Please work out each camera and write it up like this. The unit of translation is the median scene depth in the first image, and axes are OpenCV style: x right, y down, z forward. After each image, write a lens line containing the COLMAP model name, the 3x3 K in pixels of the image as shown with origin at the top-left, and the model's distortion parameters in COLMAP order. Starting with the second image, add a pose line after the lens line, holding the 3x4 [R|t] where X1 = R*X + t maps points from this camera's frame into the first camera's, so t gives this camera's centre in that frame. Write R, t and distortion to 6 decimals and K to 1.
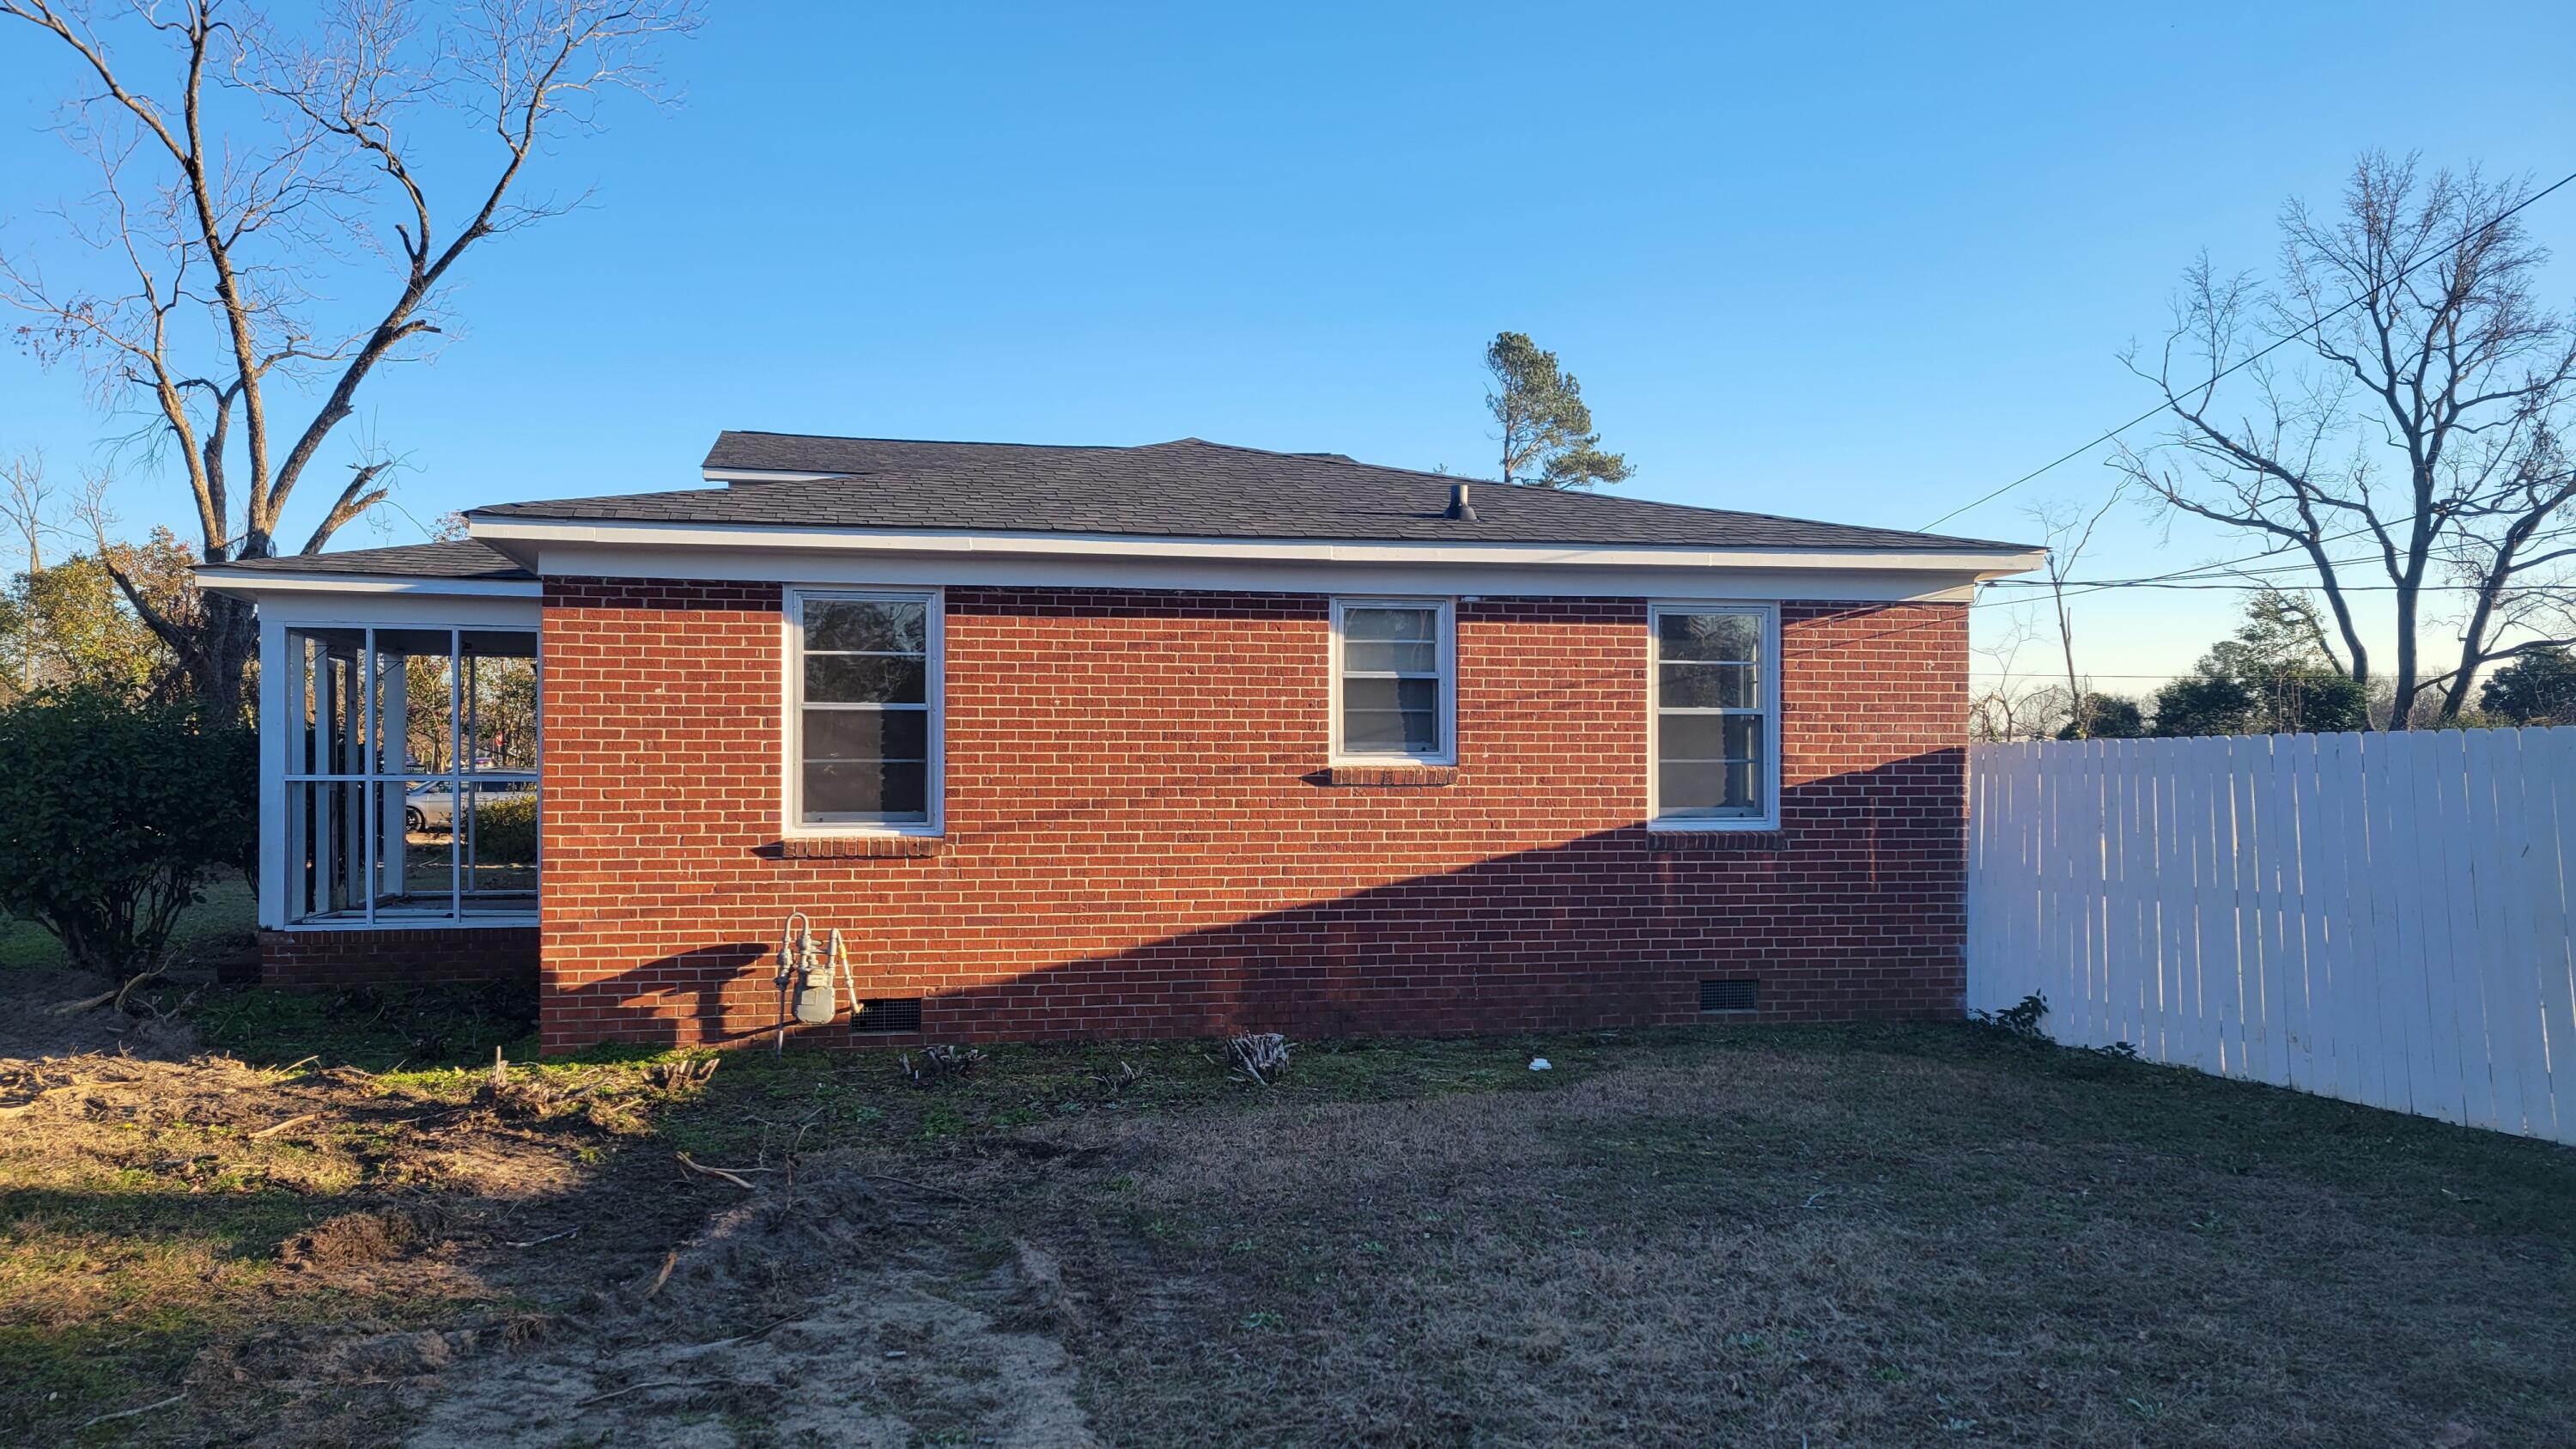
lens RADIAL K [[1818.6, 0, 1271.8], [0, 1818.6, 736.7], [0, 0, 1]] dist [0.071016, -0.002767]
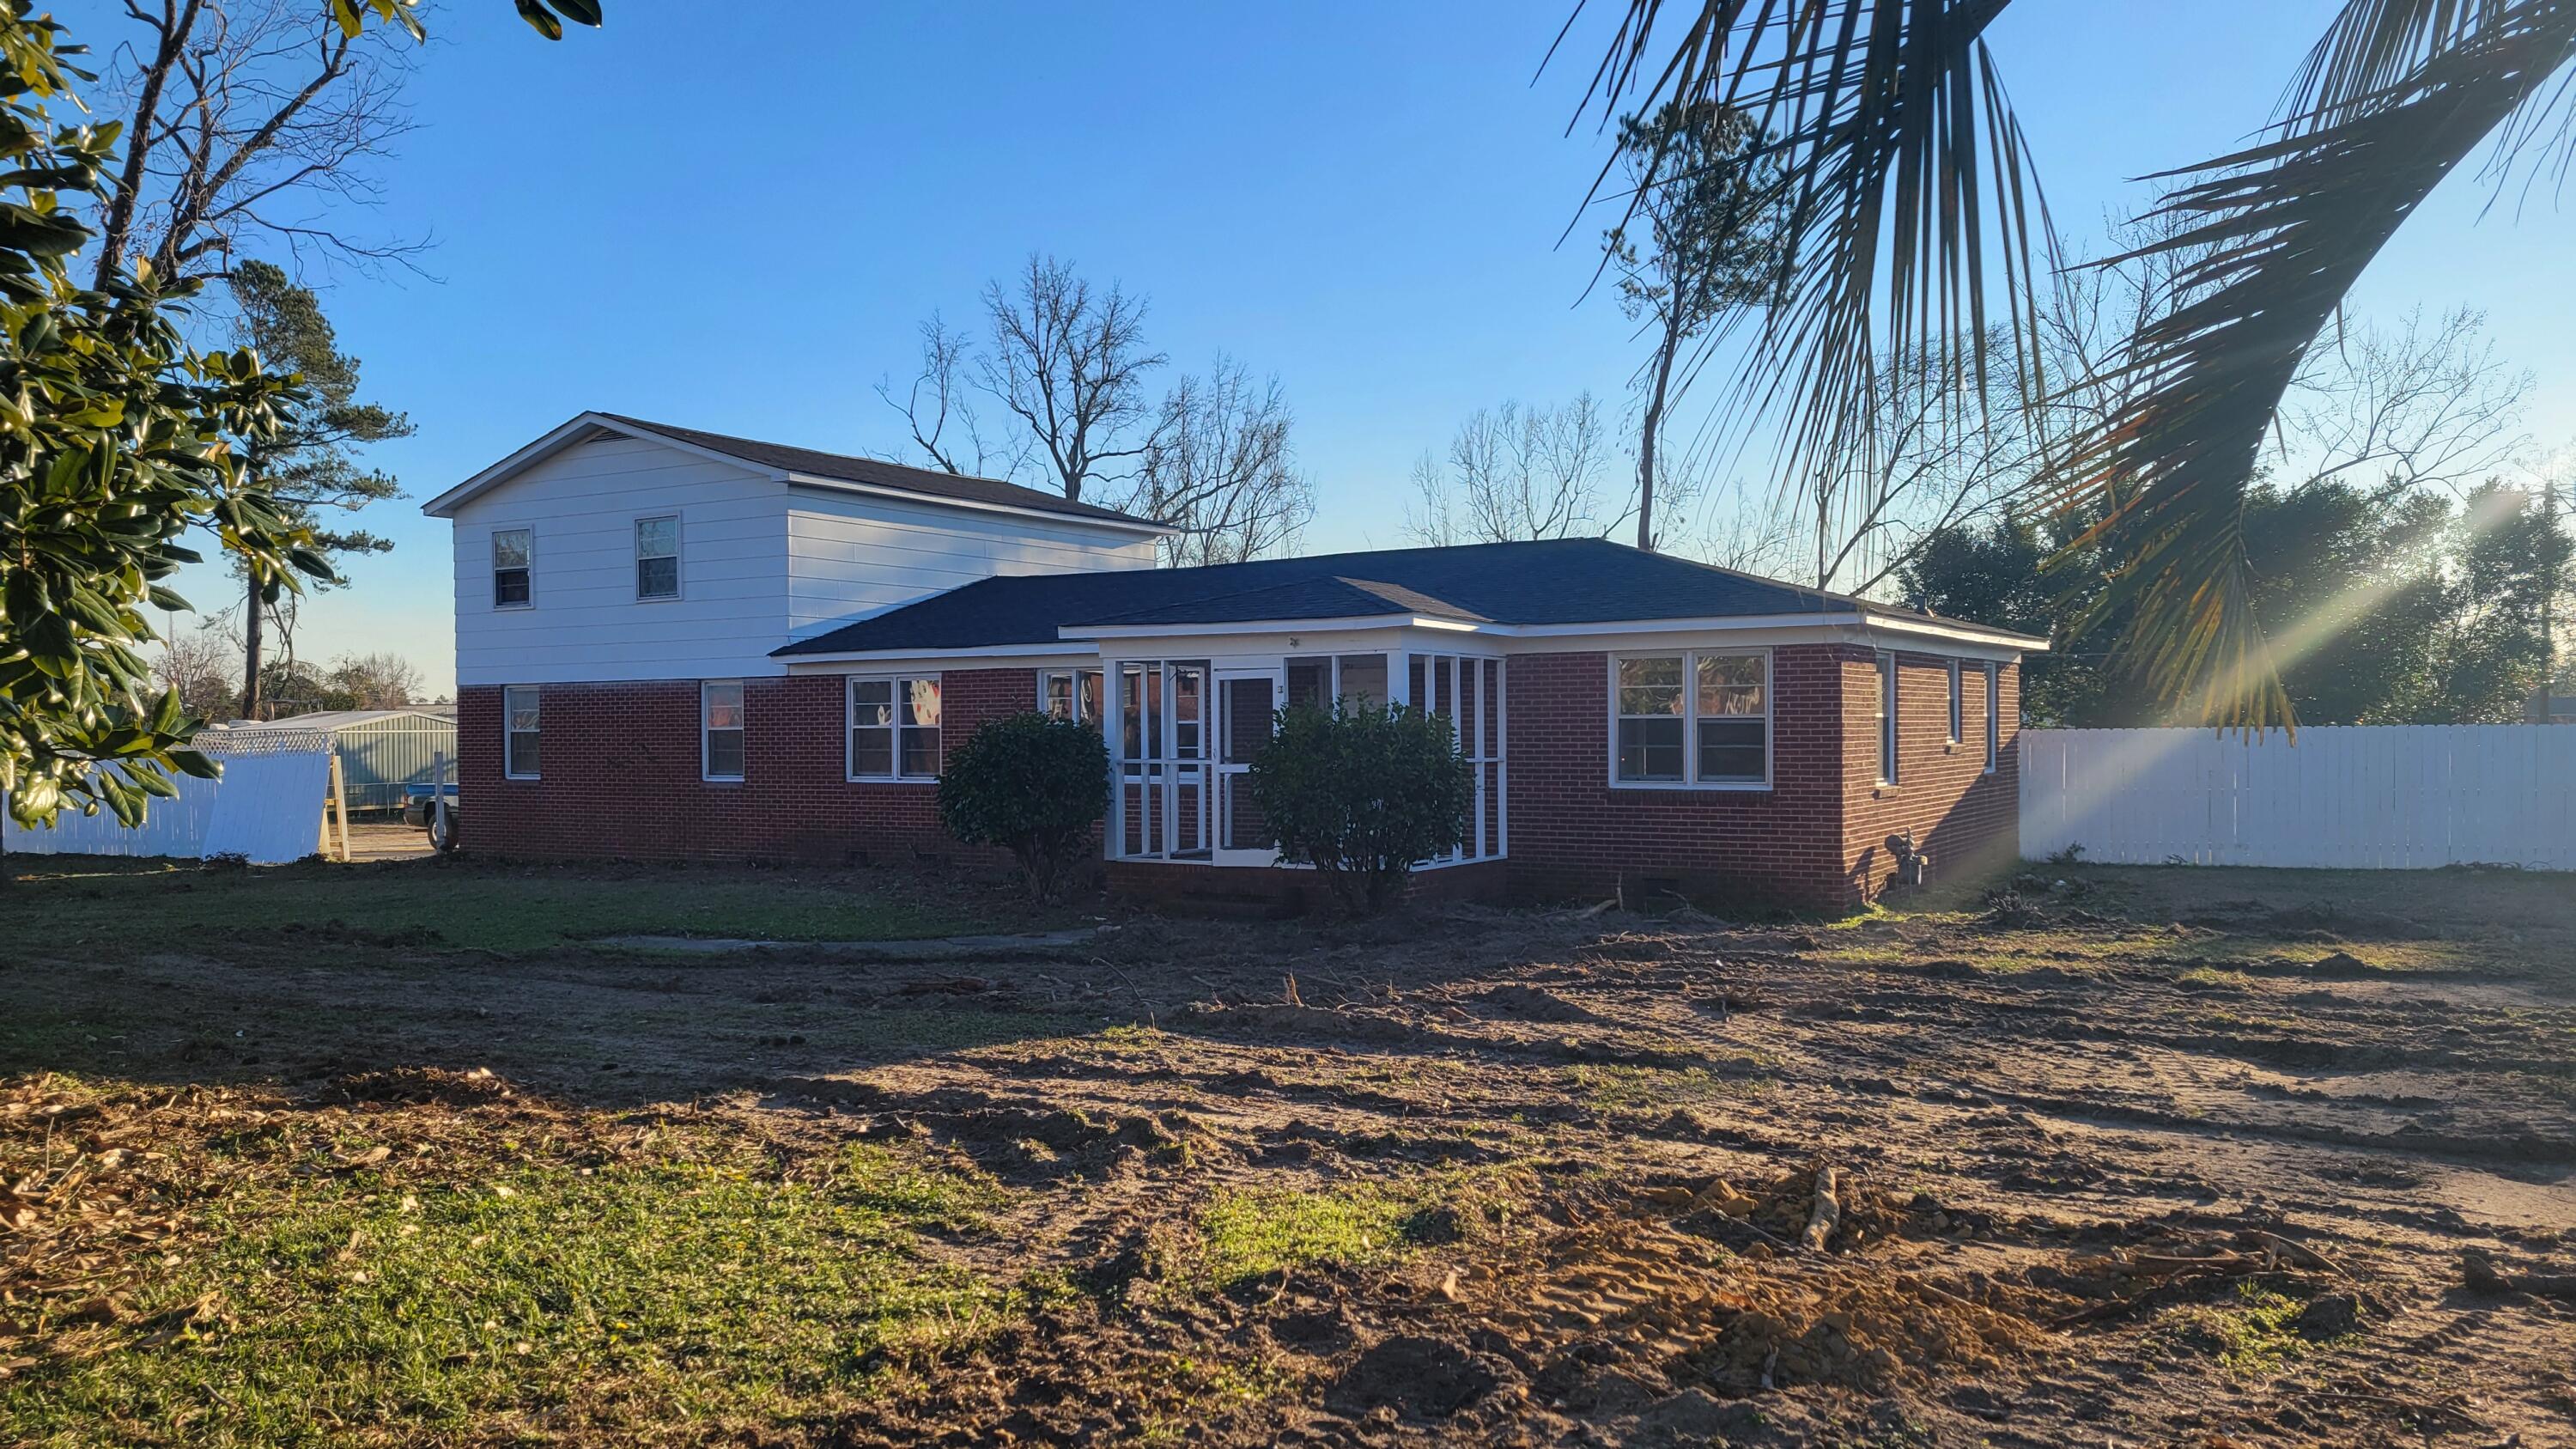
lens RADIAL K [[1818.6, 0, 1271.8], [0, 1818.6, 736.7], [0, 0, 1]] dist [0.071016, -0.002767]
pose [[0.673325, -0.022247, 0.739011, -0.243874], [0.009258, 0.999723, 0.021660, -0.005842], [-0.739288, -0.007742, 0.673345, 0.029068]]
